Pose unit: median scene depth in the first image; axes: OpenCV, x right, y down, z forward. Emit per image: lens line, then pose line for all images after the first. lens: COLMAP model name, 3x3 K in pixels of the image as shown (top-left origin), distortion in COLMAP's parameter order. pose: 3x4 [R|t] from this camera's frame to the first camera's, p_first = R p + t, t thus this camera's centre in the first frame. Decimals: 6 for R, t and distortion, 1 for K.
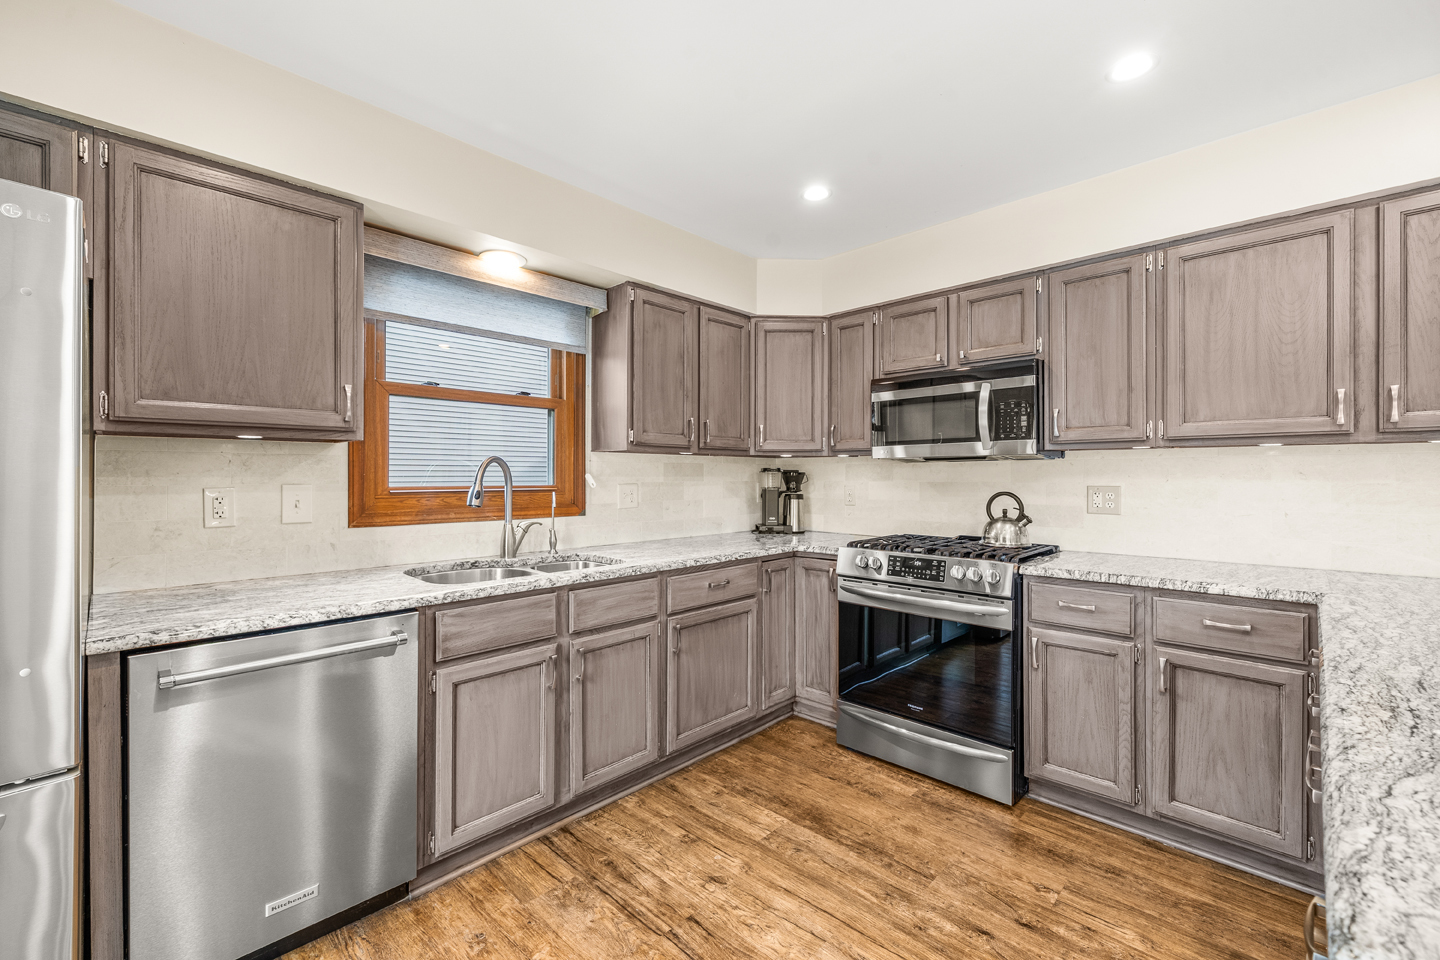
lens RADIAL K [[603.1, 0, 712.7], [0, 603.1, 473.8], [0, 0, 1]] dist [0.000349, -0.000204]
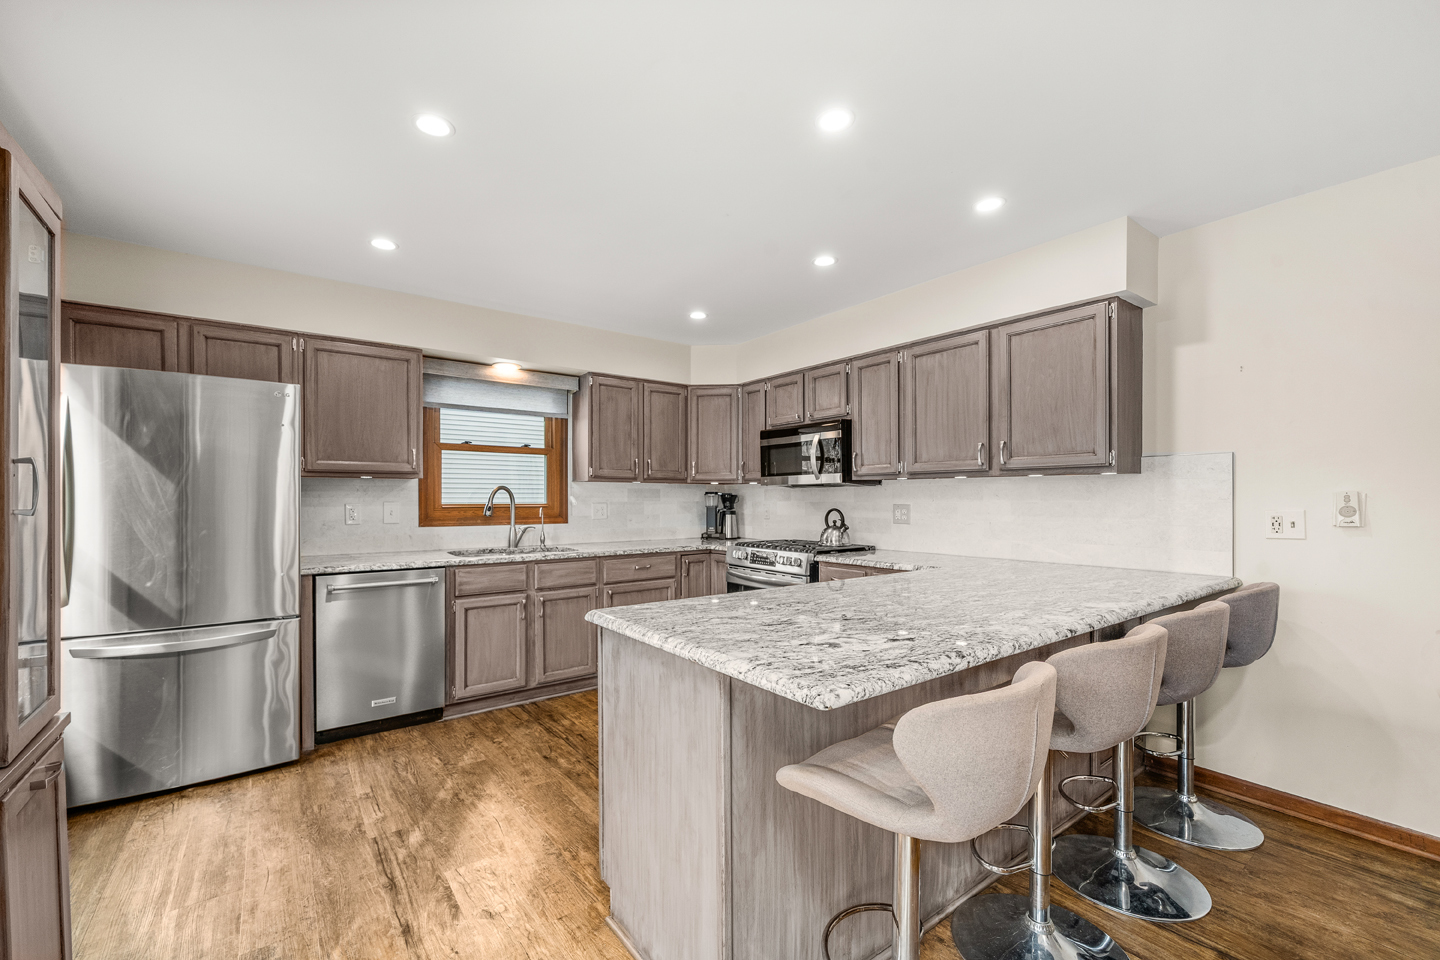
lens RADIAL K [[603.1, 0, 711.8], [0, 603.1, 499.7], [0, 0, 1]] dist [0.000349, -0.000204]
pose [[0.987686, 0.000556, -0.156448, 0.482762], [0.000463, 0.999979, 0.006478, -0.001023], [0.156448, -0.006471, 0.987665, -0.565664]]
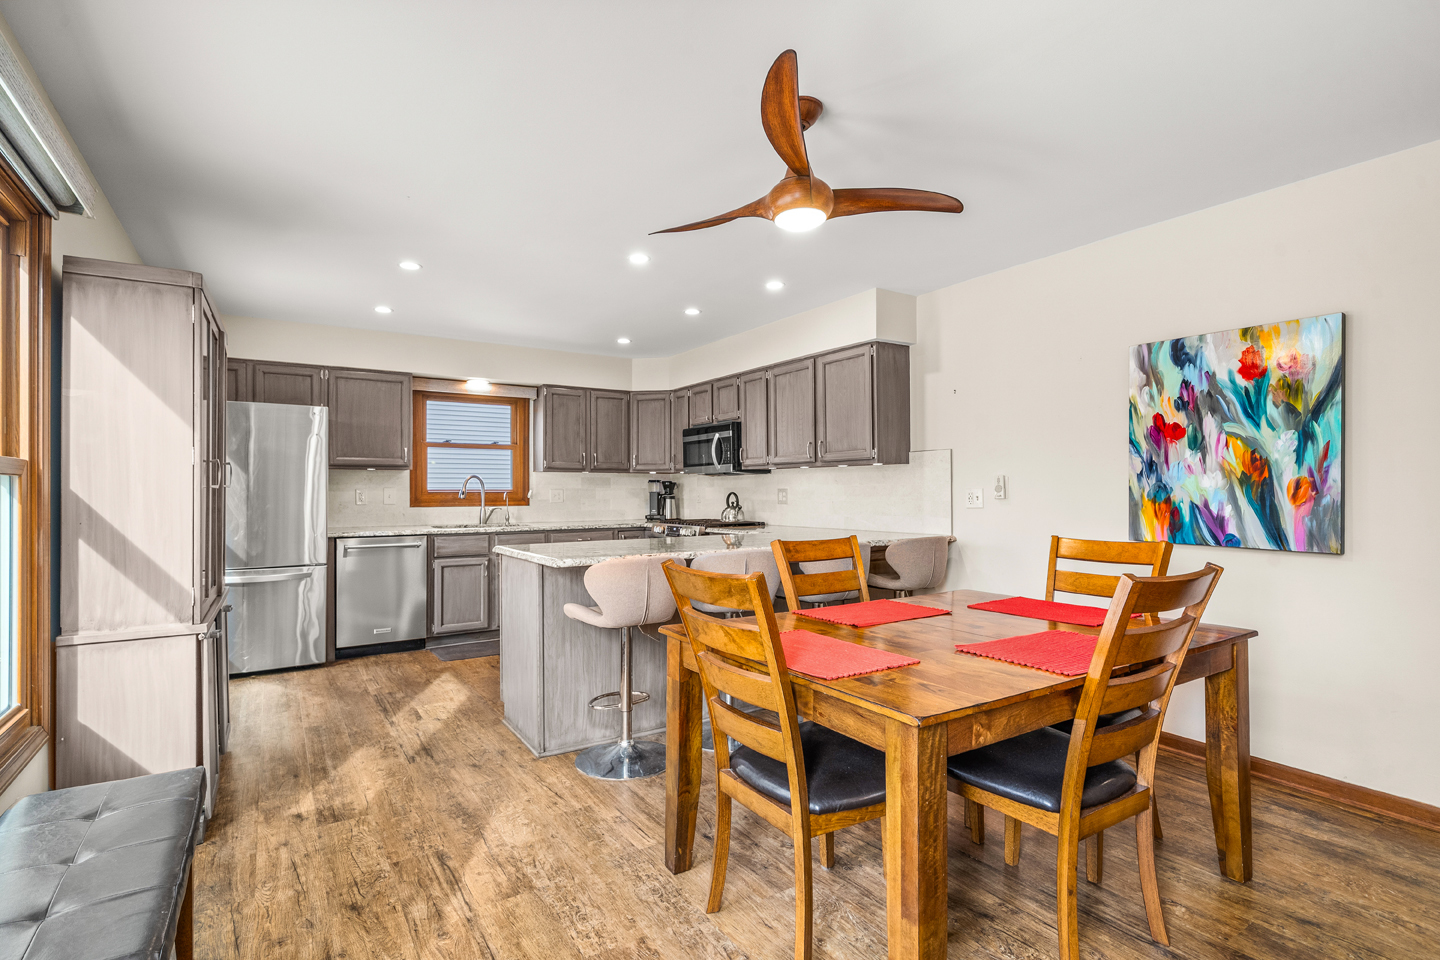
lens RADIAL K [[701.6, 0, 717.0], [0, 701.6, 481.1], [0, 0, 1]] dist [0.000138, 0.000570]
pose [[0.976075, -0.005920, -0.217355, 1.037838], [0.003945, 0.999947, -0.009519, 0.018866], [0.217400, 0.008434, 0.976046, -1.256282]]
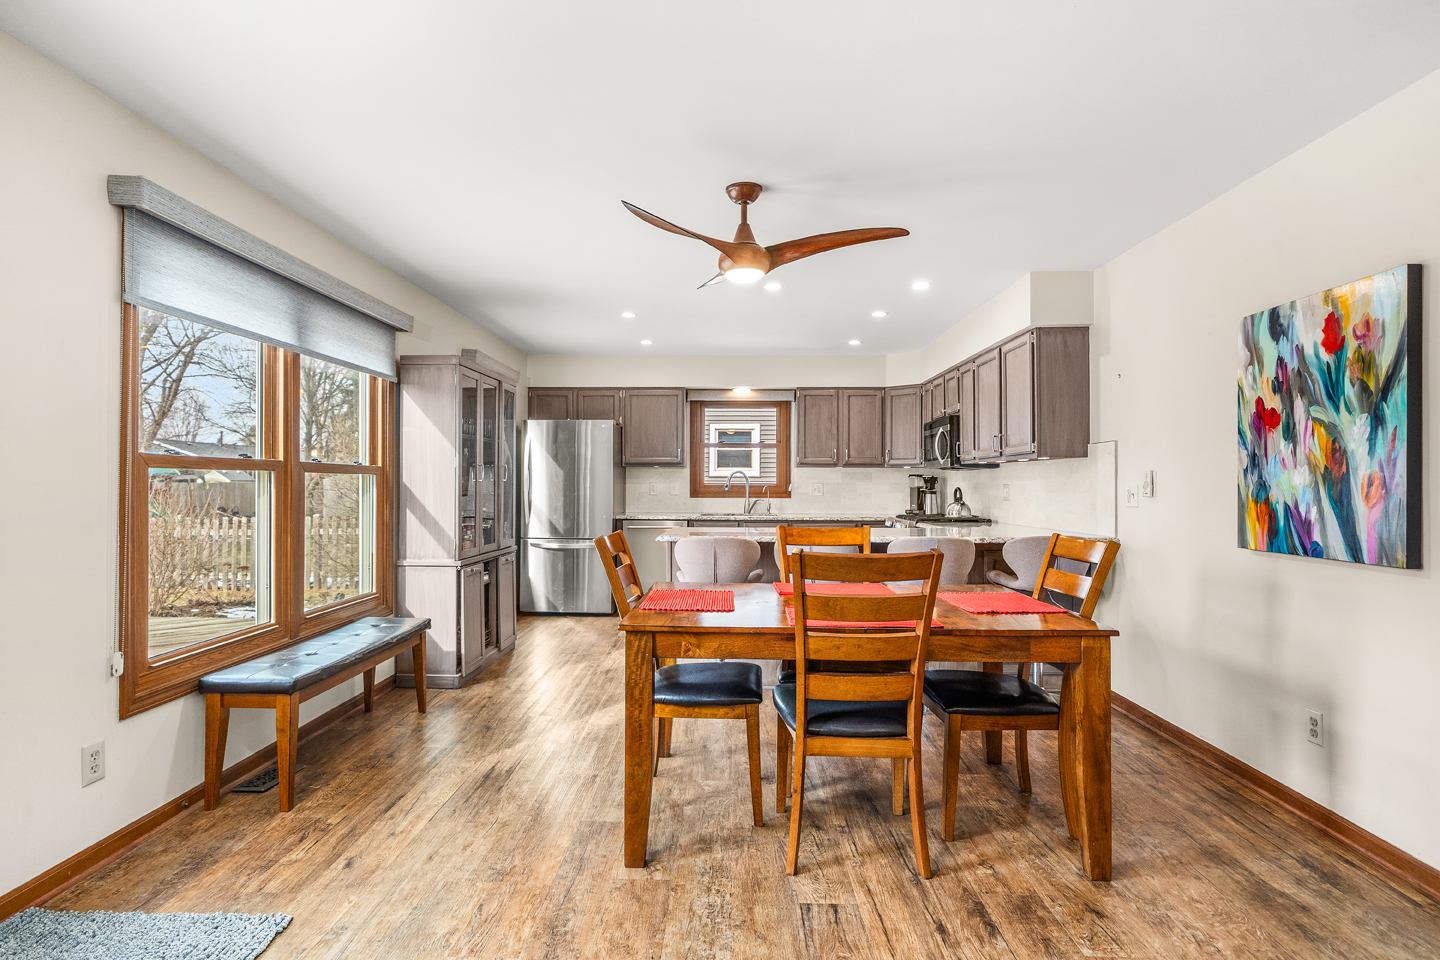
lens RADIAL K [[775.2, 0, 696.7], [0, 775.2, 473.9], [0, 0, 1]] dist [-0.000501, 0.002359]
pose [[0.670788, -0.007442, -0.741612, 1.915510], [-0.001236, 0.999937, -0.011153, 0.019248], [0.741648, 0.008398, 0.670736, -1.275310]]
